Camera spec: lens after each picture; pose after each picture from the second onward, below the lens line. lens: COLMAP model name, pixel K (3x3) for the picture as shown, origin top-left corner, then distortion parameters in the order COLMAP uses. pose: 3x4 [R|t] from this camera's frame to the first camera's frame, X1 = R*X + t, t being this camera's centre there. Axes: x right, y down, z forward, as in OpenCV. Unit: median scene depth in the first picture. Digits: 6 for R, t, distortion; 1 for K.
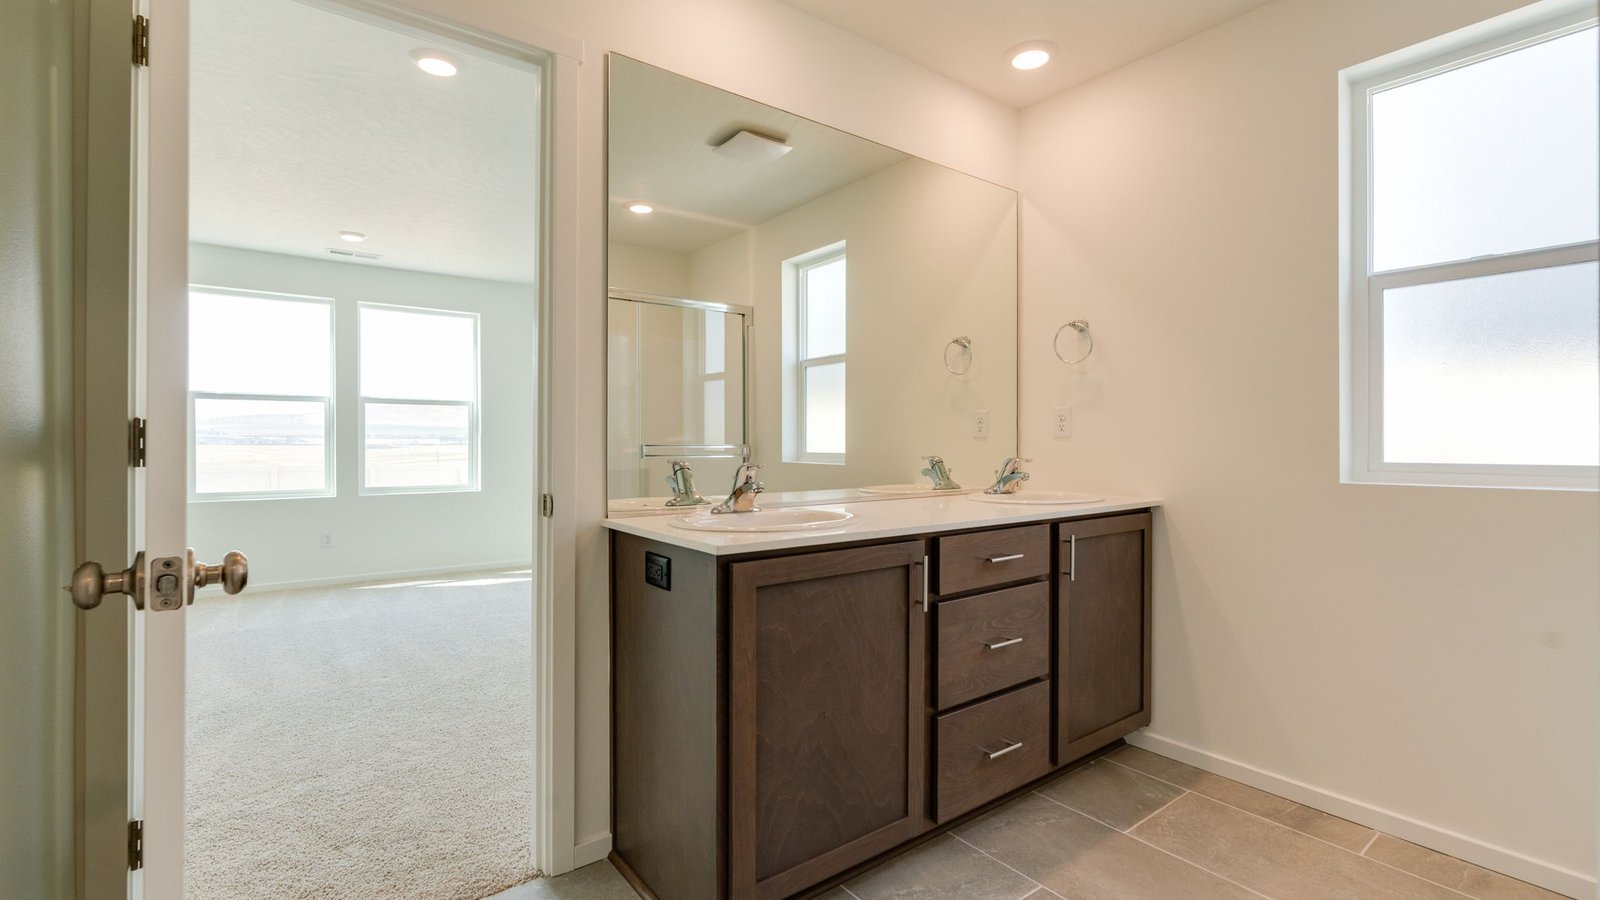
lens RADIAL K [[719.6, 0, 807.2], [0, 719.6, 449.5], [0, 0, 1]] dist [-0.008268, 0.003351]
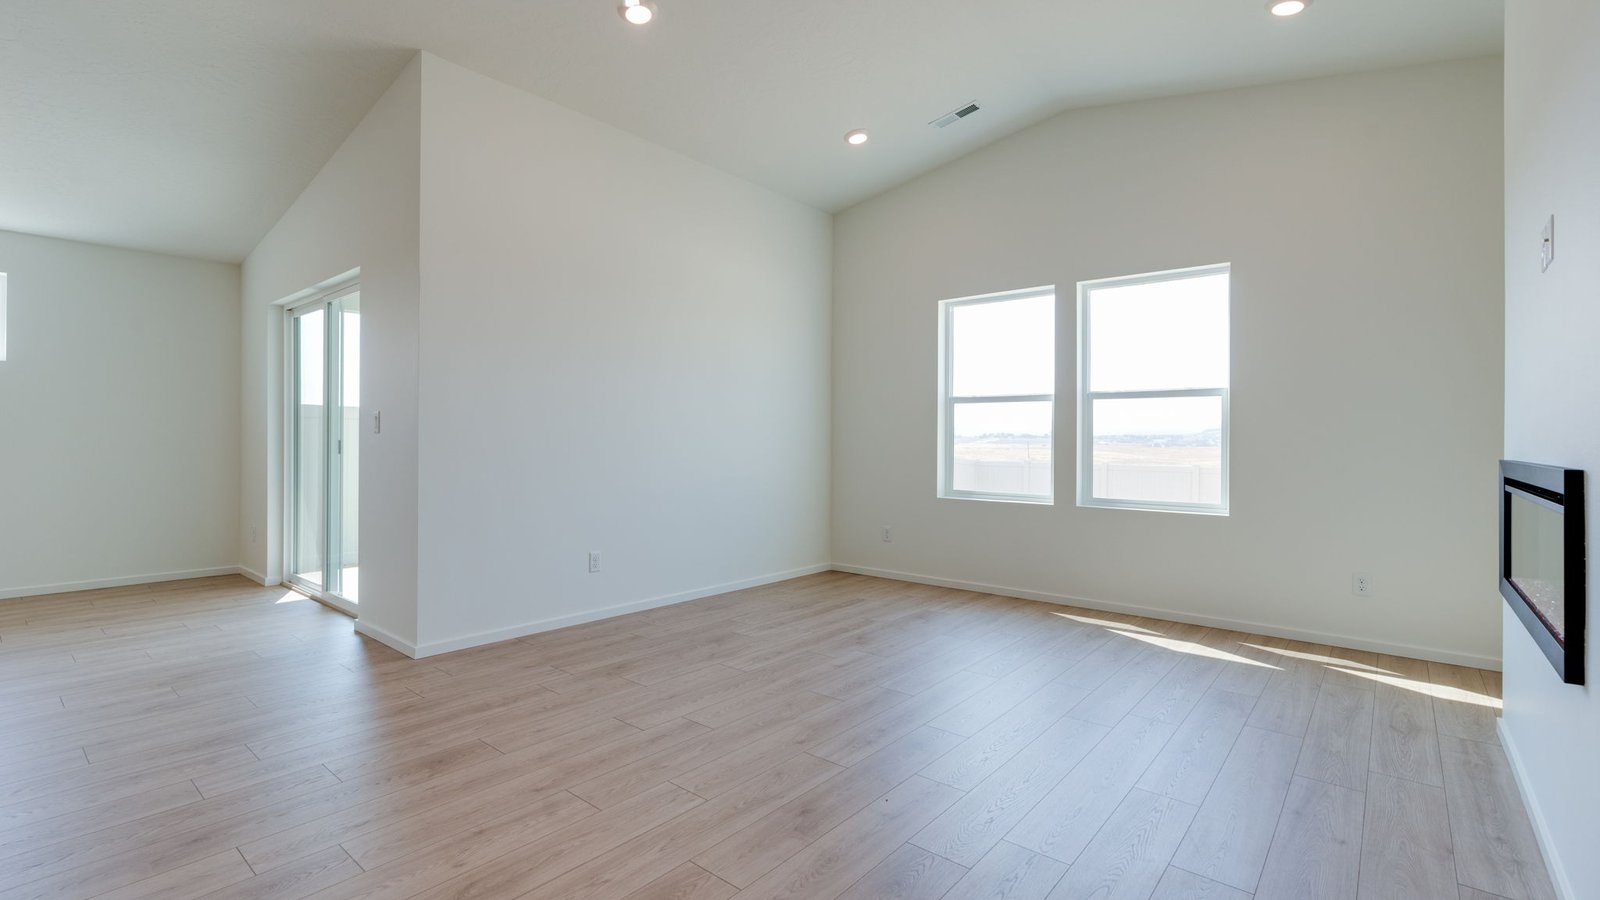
lens RADIAL K [[719.6, 0, 795.2], [0, 719.6, 430.0], [0, 0, 1]] dist [-0.008268, 0.003351]
pose [[0.210886, -0.013440, -0.977418, 0.145517], [-0.020467, 0.999626, -0.018161, -0.004491], [0.977296, 0.023835, 0.210532, 0.470390]]
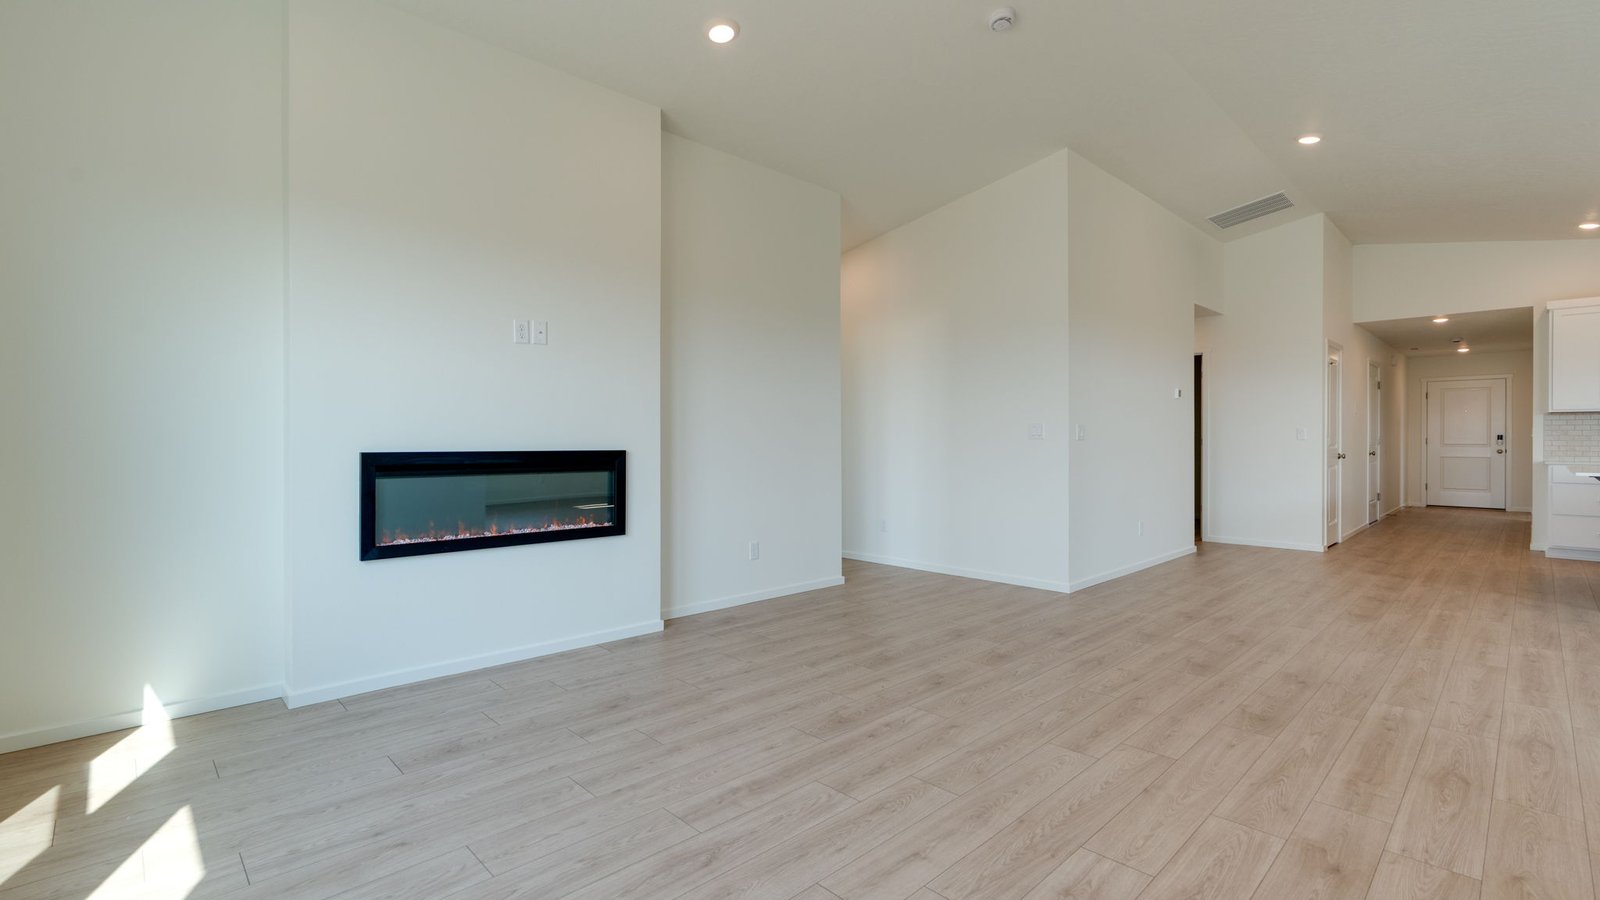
lens RADIAL K [[719.6, 0, 799.4], [0, 719.6, 429.3], [0, 0, 1]] dist [-0.008268, 0.003351]
pose [[-0.114776, 0.016765, 0.993250, -0.771642], [0.012068, 0.999807, -0.015481, -0.007724], [-0.993318, 0.010209, -0.114956, 0.729923]]
